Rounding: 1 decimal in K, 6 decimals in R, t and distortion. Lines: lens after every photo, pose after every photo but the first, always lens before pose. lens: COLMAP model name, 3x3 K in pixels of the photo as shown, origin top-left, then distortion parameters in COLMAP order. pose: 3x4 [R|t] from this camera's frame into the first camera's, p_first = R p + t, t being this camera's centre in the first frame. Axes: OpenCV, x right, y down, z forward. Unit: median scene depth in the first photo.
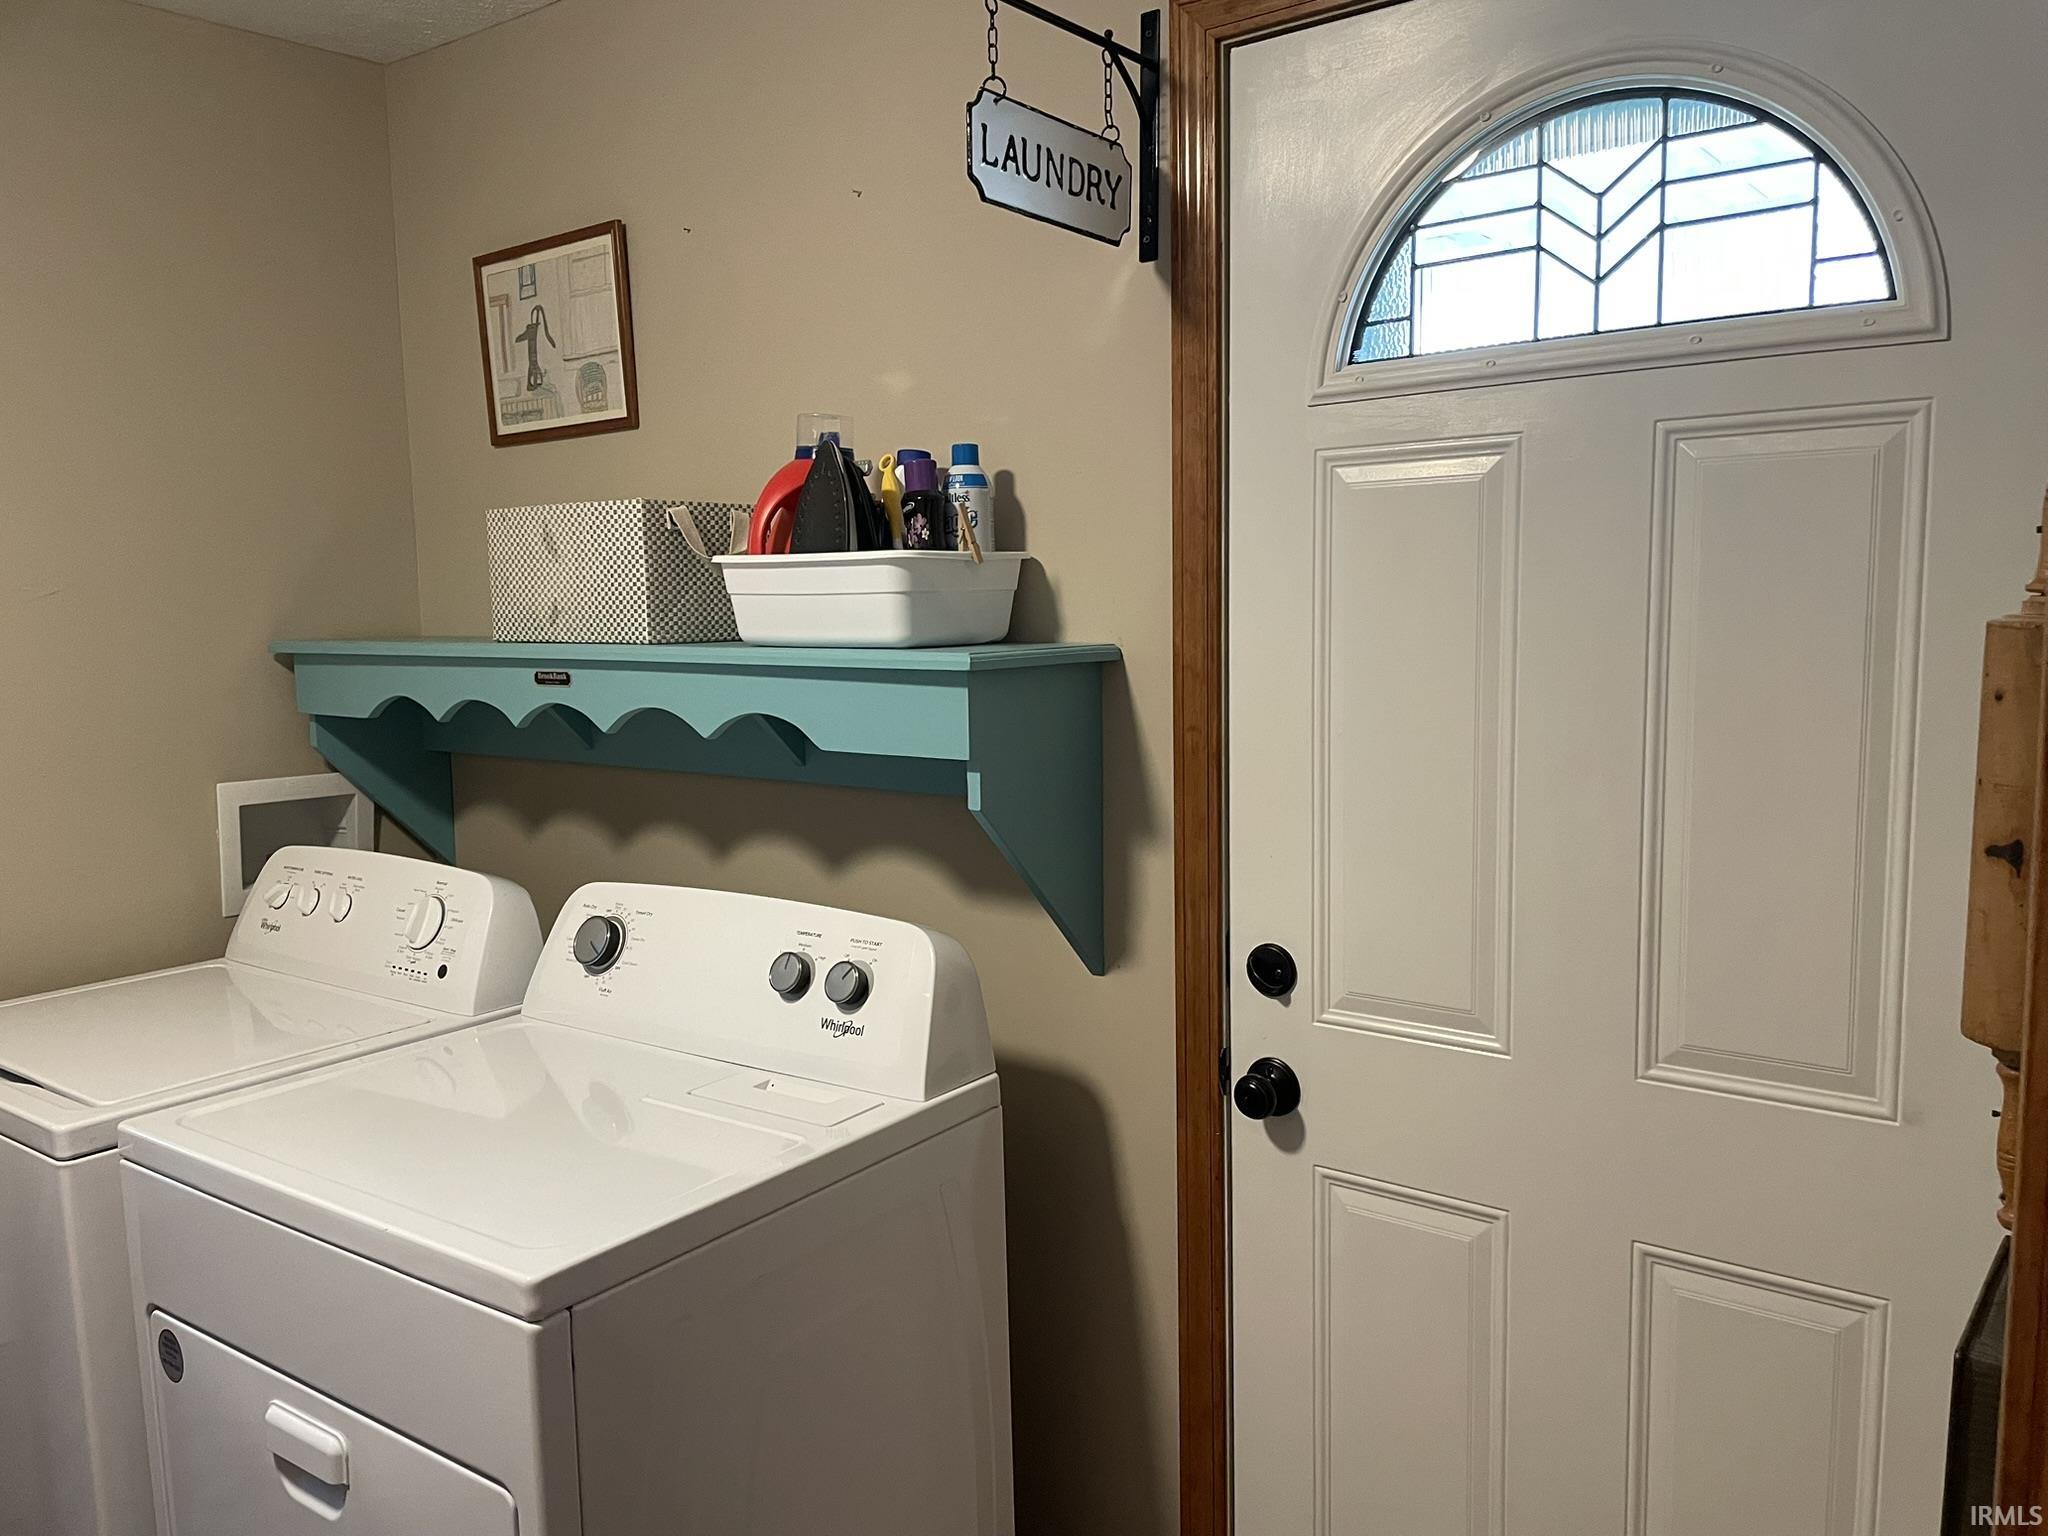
lens RADIAL K [[1567.1, 0, 1021.5], [0, 1567.1, 780.5], [0, 0, 1]] dist [0.090018, -0.128737]
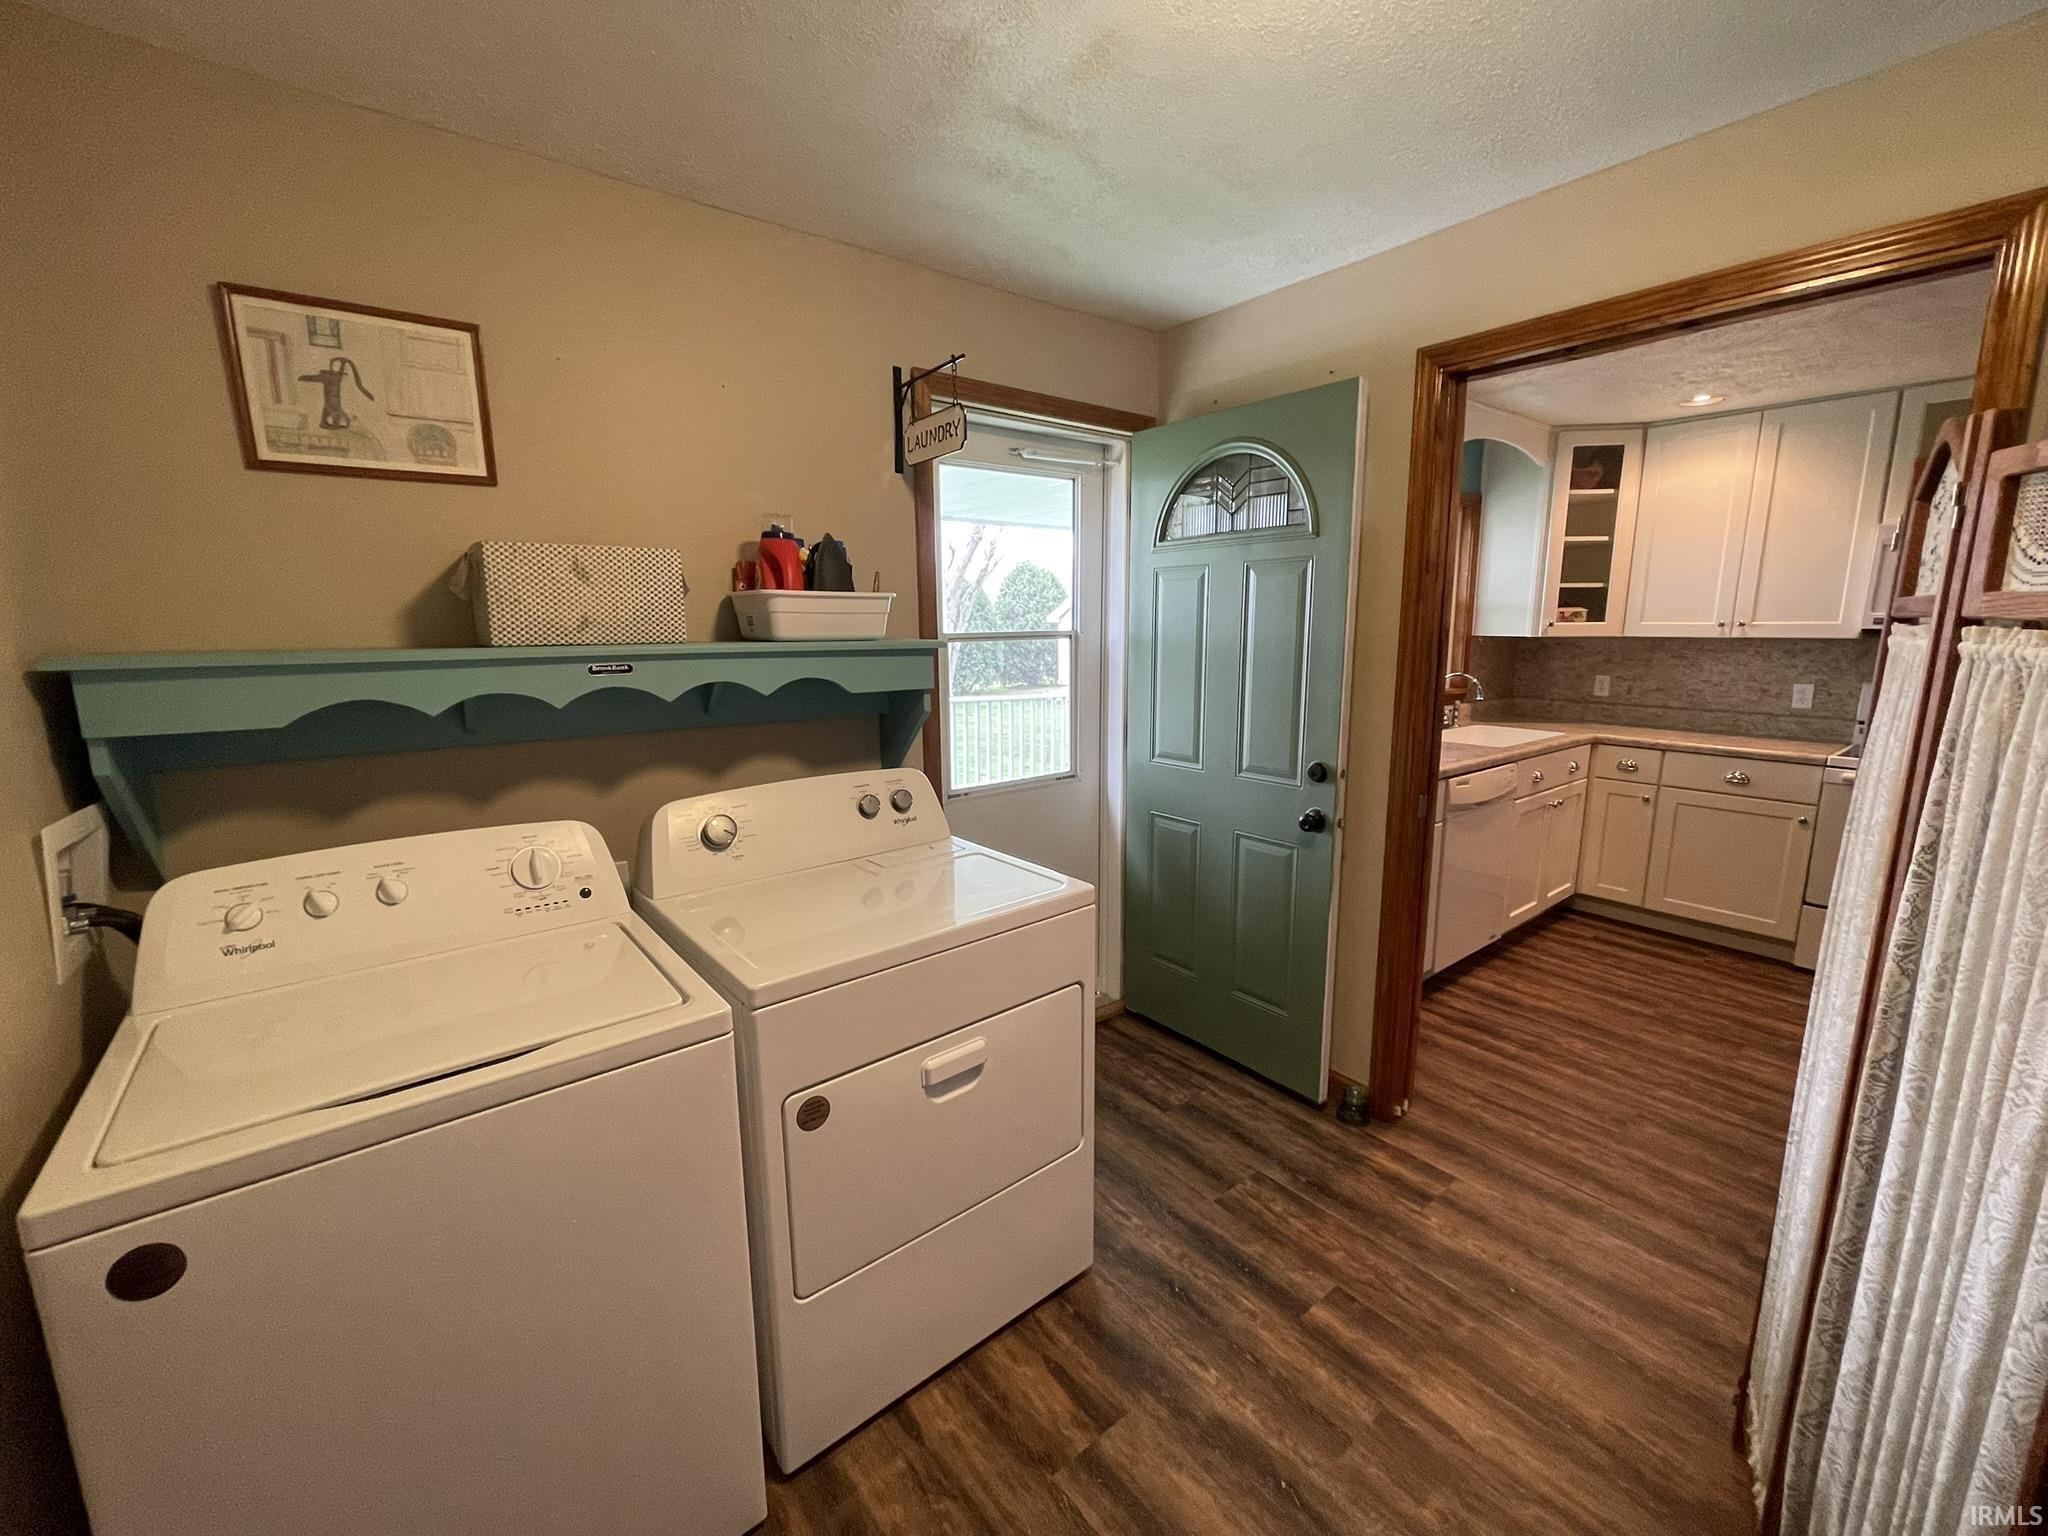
lens RADIAL K [[824.6, 0, 1024.0], [0, 824.6, 768.0], [0, 0, 1]] dist [-0.006979, 0.000276]
pose [[0.255139, -0.154179, 0.954533, -0.814978], [0.111246, 0.985330, 0.129418, -0.027948], [-0.960483, 0.073168, 0.268548, 0.395546]]
